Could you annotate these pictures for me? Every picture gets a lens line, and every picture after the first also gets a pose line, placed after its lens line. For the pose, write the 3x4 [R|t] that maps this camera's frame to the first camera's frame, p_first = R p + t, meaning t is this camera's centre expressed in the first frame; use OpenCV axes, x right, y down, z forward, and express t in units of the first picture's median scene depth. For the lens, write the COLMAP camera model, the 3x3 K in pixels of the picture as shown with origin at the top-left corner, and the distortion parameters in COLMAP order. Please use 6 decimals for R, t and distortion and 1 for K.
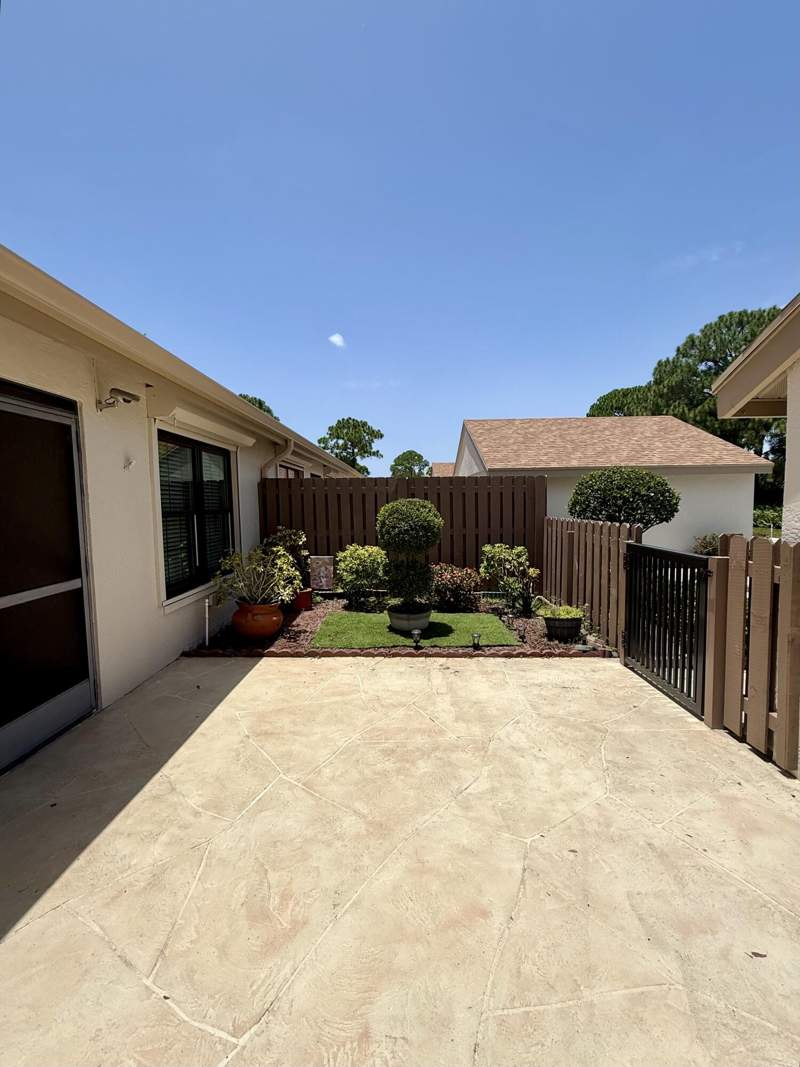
lens RADIAL K [[439.6, 0, 397.5], [0, 439.6, 530.7], [0, 0, 1]] dist [-0.000824, 0.000265]
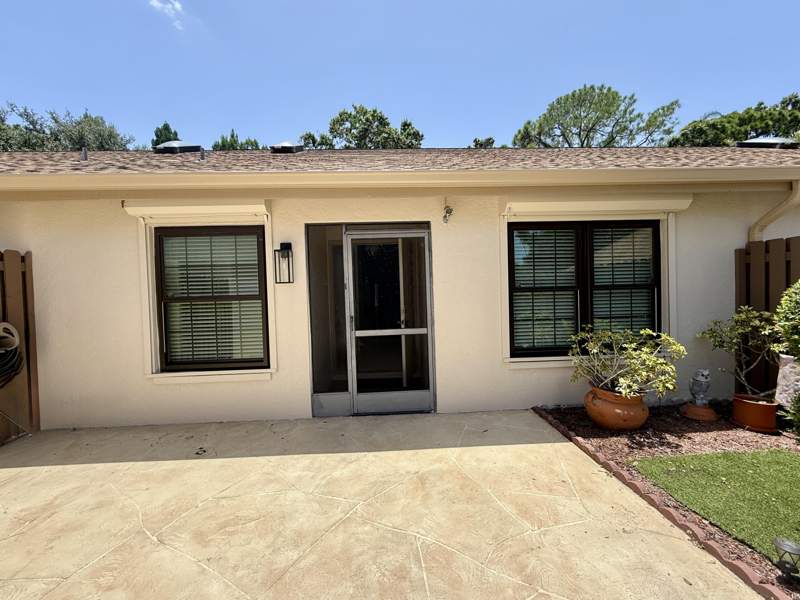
lens RADIAL K [[329.6, 0, 398.4], [0, 329.6, 303.3], [0, 0, 1]] dist [-0.000824, 0.000265]
pose [[0.072994, 0.052005, -0.995976, 0.498769], [-0.036020, 0.998126, 0.049477, -0.043567], [0.996682, 0.032263, 0.074730, 0.789945]]
